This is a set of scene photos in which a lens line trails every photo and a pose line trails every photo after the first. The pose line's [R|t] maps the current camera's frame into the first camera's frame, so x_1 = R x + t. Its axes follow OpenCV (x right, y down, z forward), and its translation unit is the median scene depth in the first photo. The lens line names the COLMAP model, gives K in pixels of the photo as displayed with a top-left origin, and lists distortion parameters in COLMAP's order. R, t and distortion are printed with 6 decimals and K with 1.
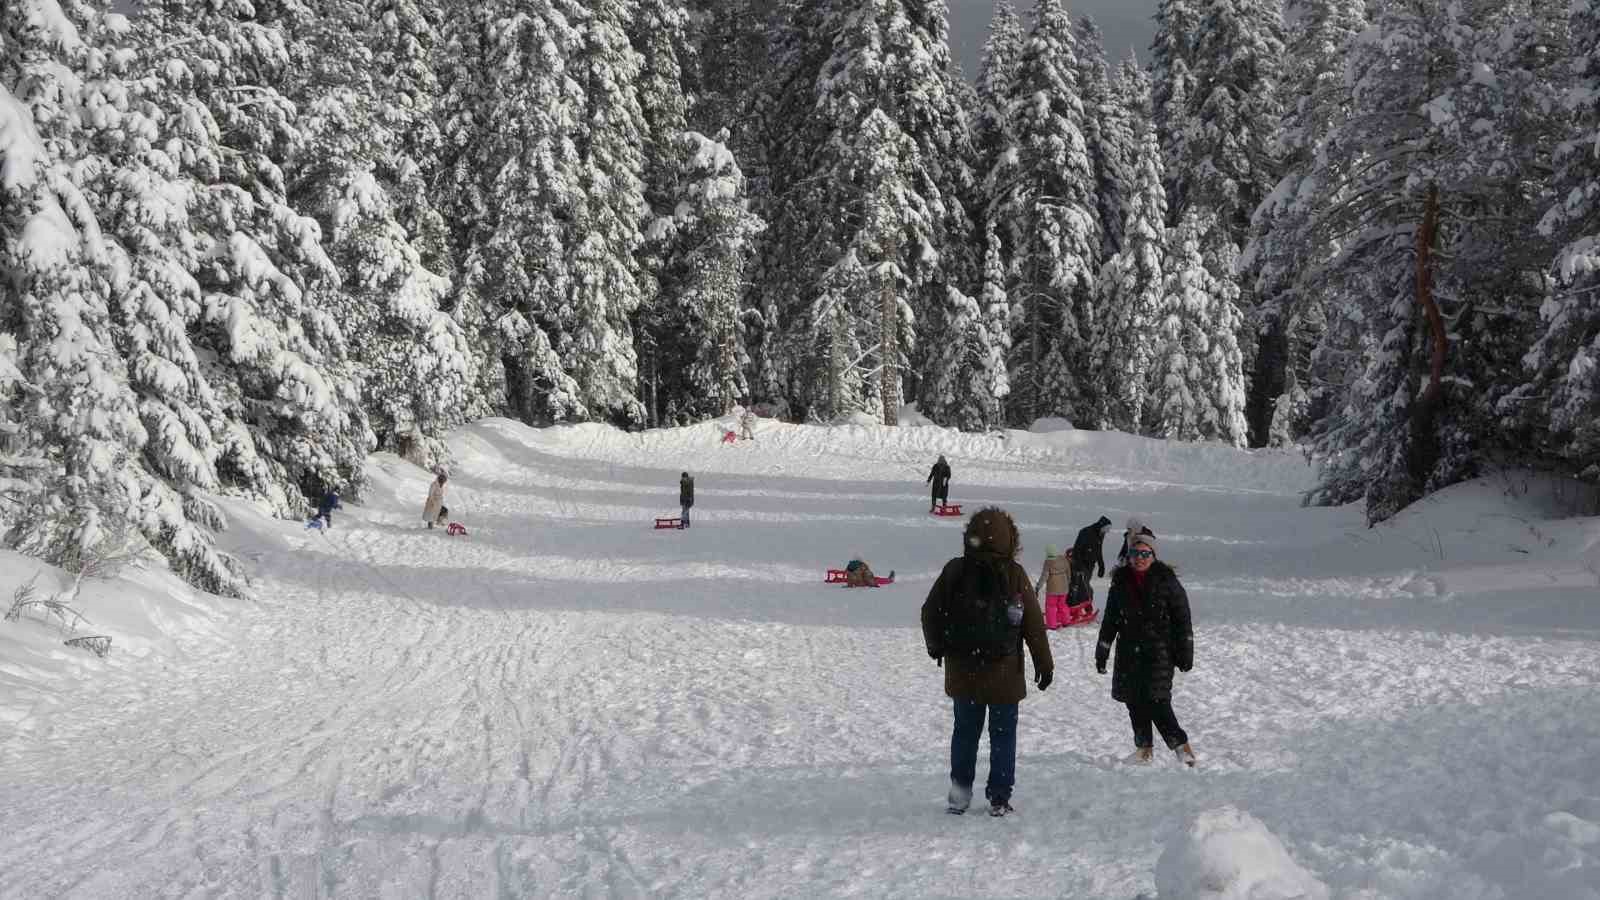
lens RADIAL K [[2193.7, 0, 828.8], [0, 2193.7, 506.6], [0, 0, 1]] dist [-0.010872, 0.000000]
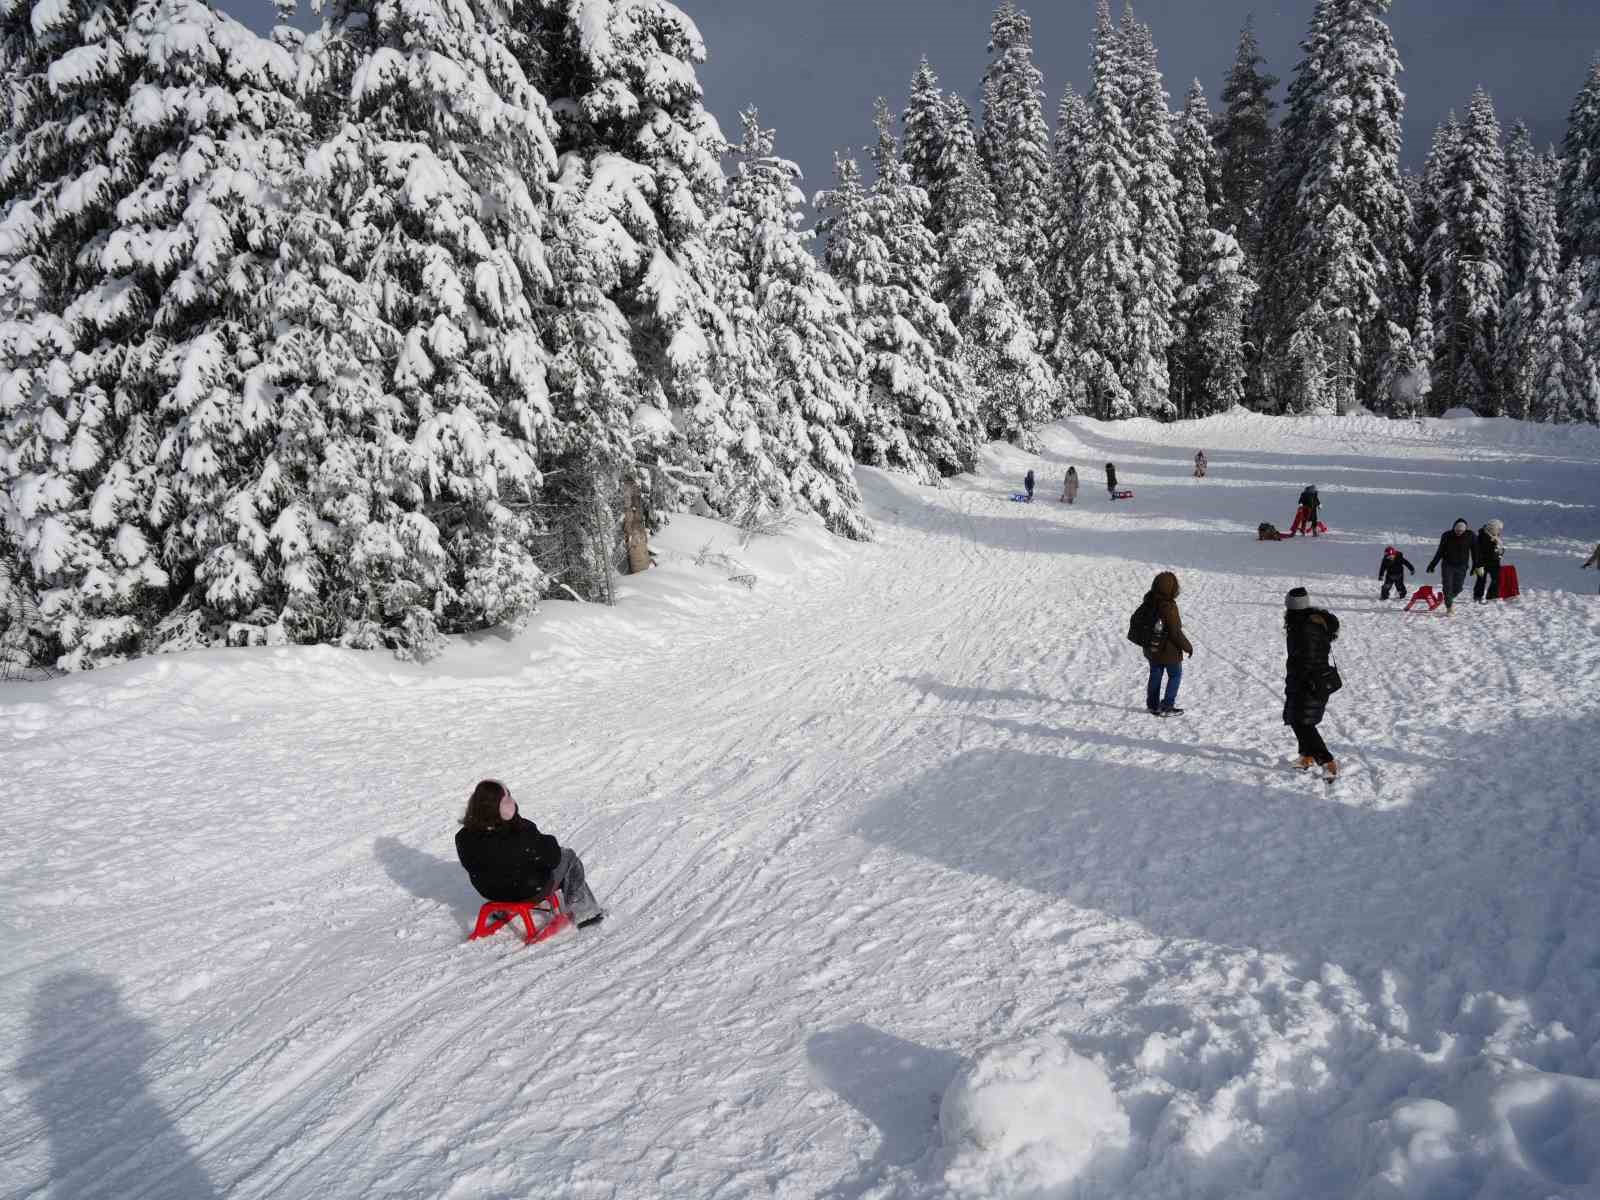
lens RADIAL K [[1247.6, 0, 805.2], [0, 1247.6, 608.9], [0, 0, 1]] dist [-0.014346, 0.022971]
pose [[0.922029, 0.043737, -0.384642, 0.032313], [0.003557, 0.992598, 0.121394, -0.013167], [0.387104, -0.113297, 0.915049, 0.053033]]
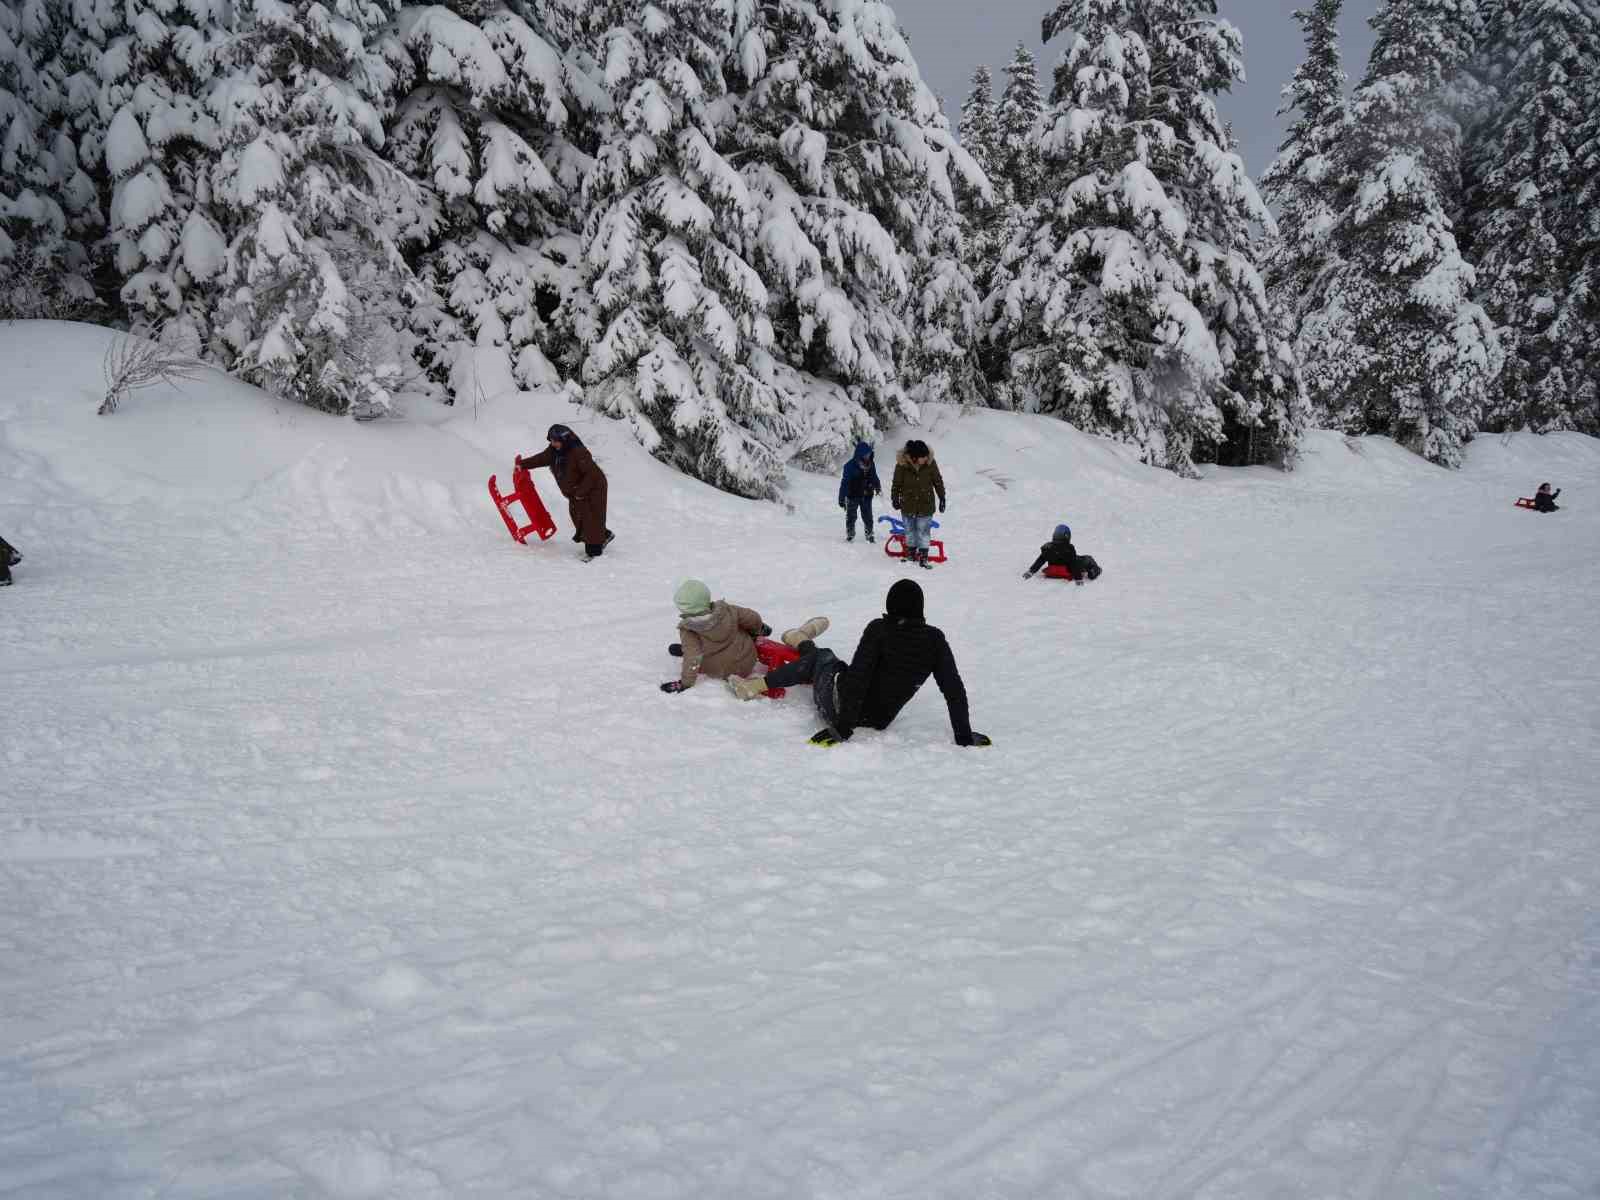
lens RADIAL K [[1247.6, 0, 799.0], [0, 1247.6, 612.4], [0, 0, 1]] dist [-0.014346, 0.022971]
pose [[0.684334, 0.190848, -0.703750, 0.041585], [-0.127000, 0.981585, 0.142696, 0.008460], [0.718024, -0.008276, 0.695969, 0.379214]]
